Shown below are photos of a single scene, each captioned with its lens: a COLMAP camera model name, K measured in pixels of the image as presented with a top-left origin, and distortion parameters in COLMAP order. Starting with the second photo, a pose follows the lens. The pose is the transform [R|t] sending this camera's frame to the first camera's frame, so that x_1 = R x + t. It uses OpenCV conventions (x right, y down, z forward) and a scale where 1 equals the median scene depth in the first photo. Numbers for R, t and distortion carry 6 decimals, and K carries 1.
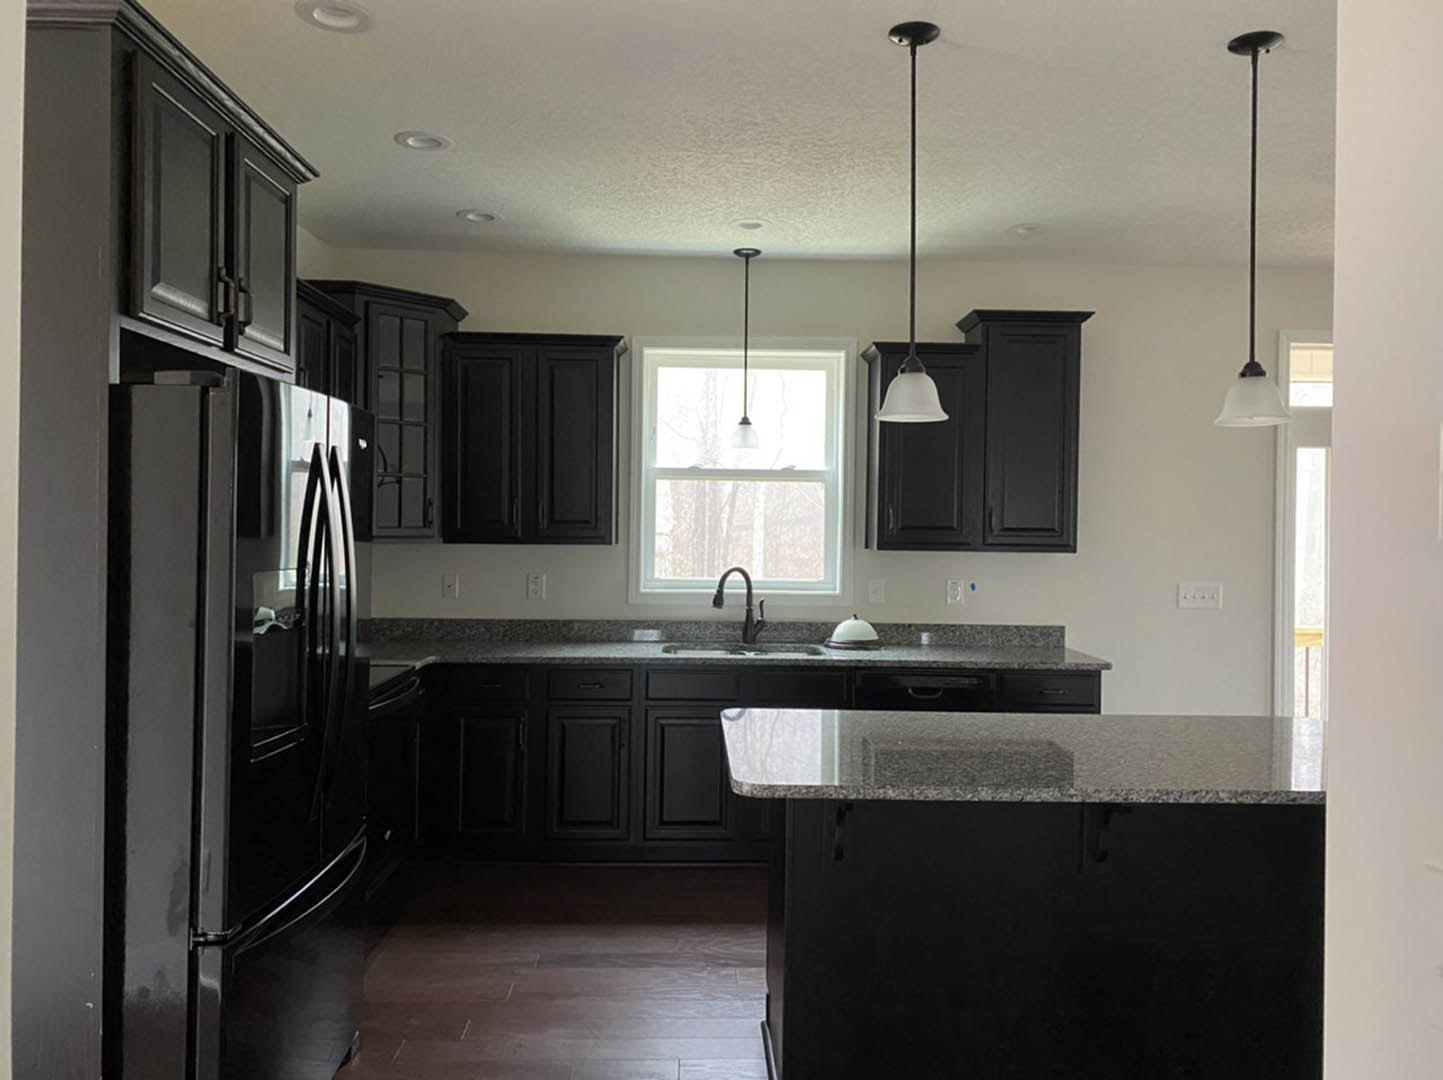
lens RADIAL K [[1183.8, 0, 717.6], [0, 1183.8, 543.9], [0, 0, 1]] dist [0.068663, -0.083121]
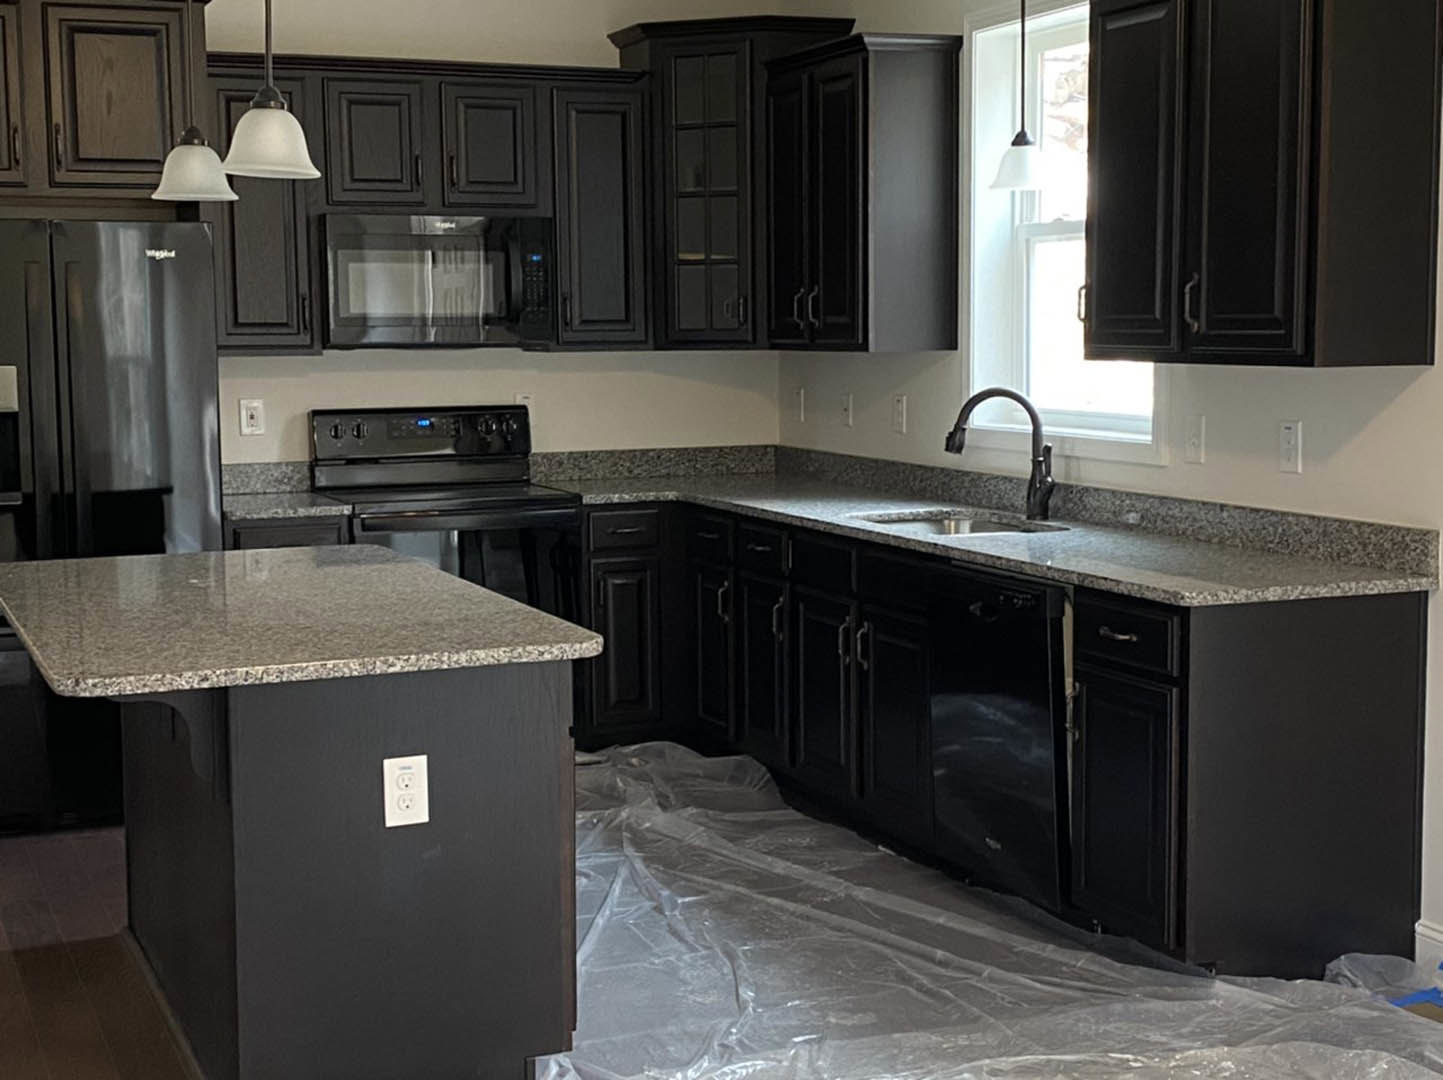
lens RADIAL K [[2142.6, 0, 721.5], [0, 2142.6, 540.0], [0, 0, 1]] dist [0.018674, 0.018998]
pose [[0.367456, 0.079175, -0.926665, 0.967021], [-0.007312, 0.996585, 0.082249, 0.008221], [0.930012, -0.023447, 0.366780, 0.462337]]
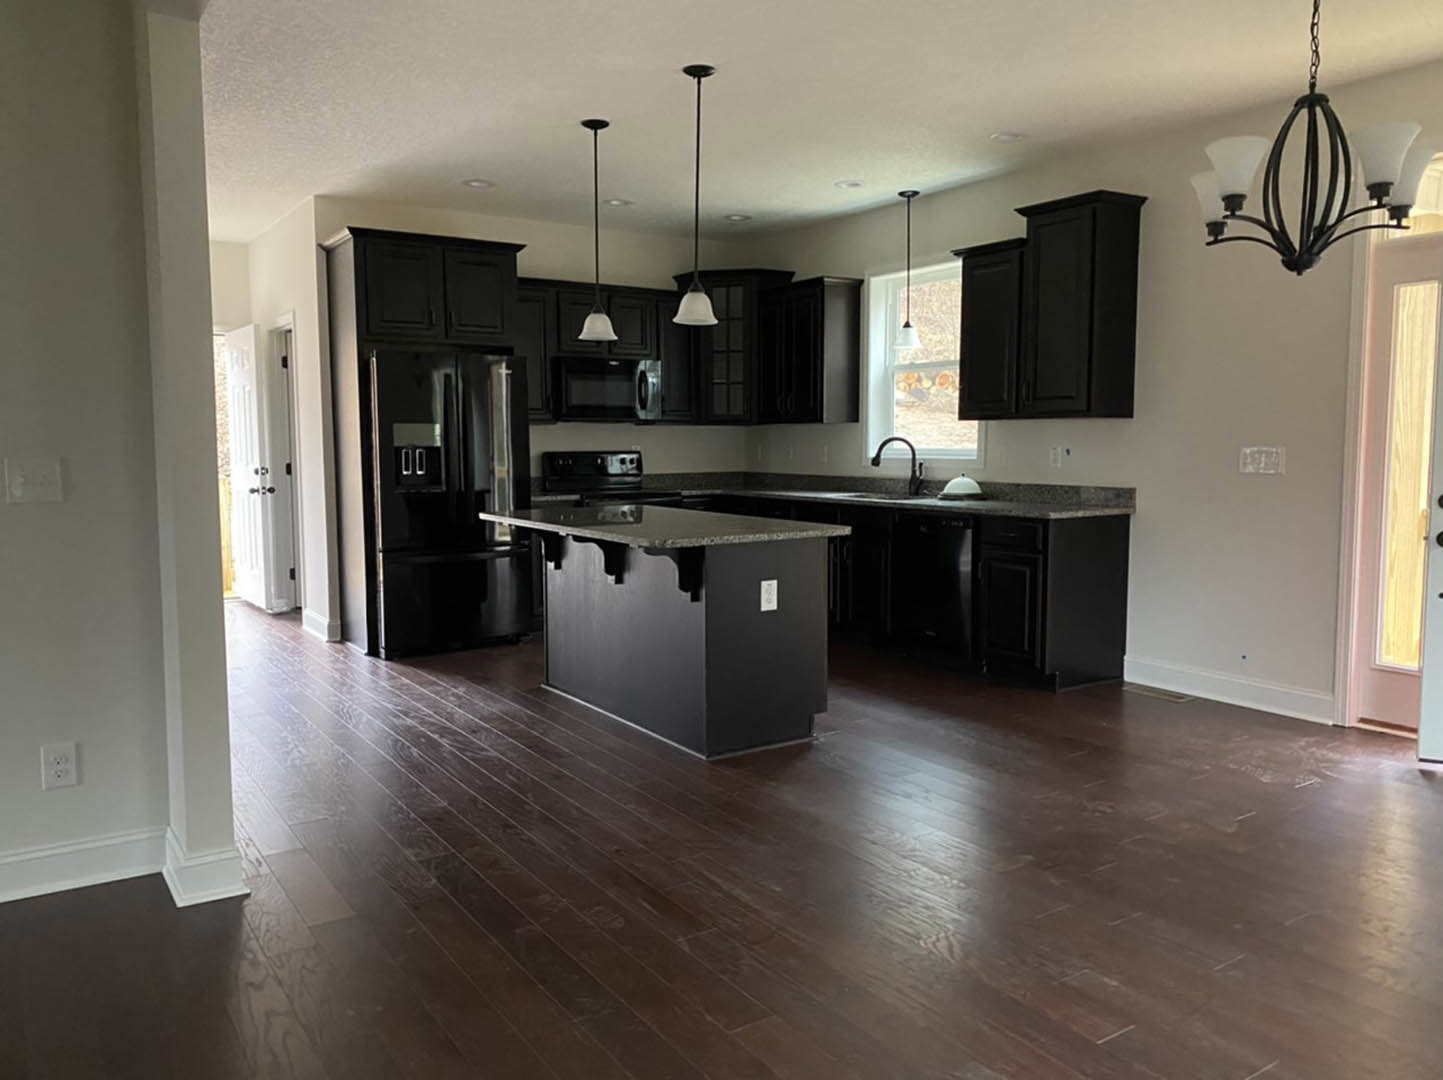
lens RADIAL K [[1096.1, 0, 721.5], [0, 1096.1, 540.0], [0, 0, 1]] dist [-0.004019, -0.001827]
pose [[0.530526, 0.061906, -0.845405, 0.946194], [-0.005813, 0.997572, 0.069401, 0.050623], [0.847649, -0.031905, 0.529598, 0.177483]]
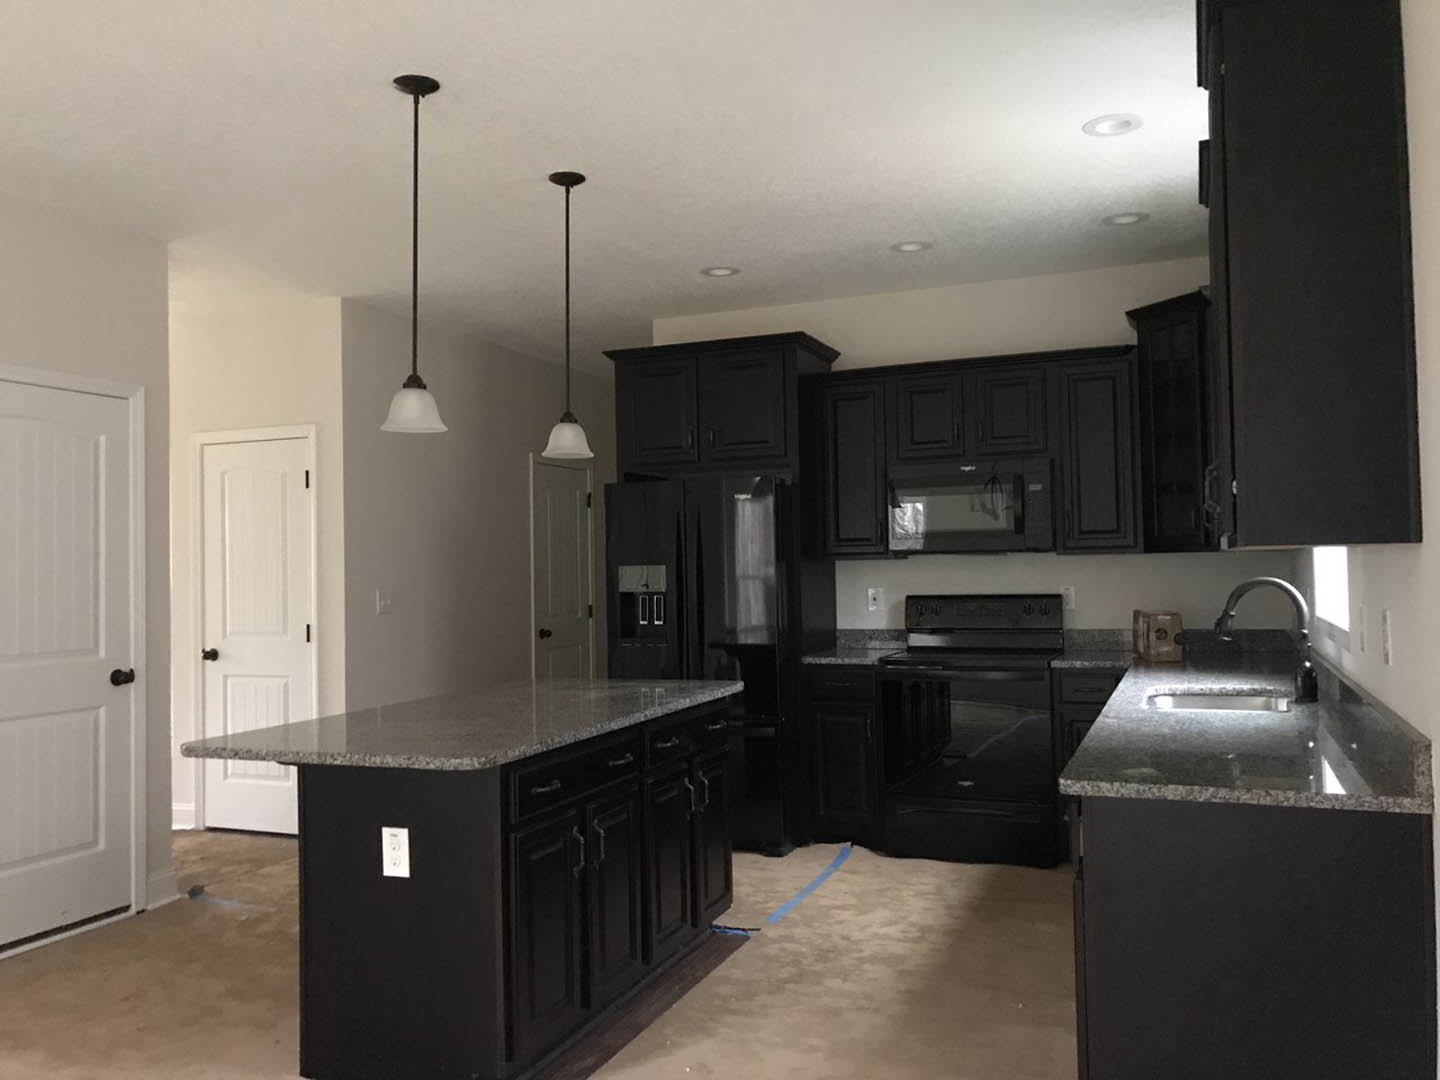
lens RADIAL K [[1181.3, 0, 716.1], [0, 1181.3, 543.9], [0, 0, 1]] dist [0.068663, -0.083121]
pose [[-0.396467, -0.024948, -0.917710, 0.743269], [-0.005415, 0.999677, -0.024836, 0.018667], [0.918033, -0.004877, -0.396474, 0.958139]]
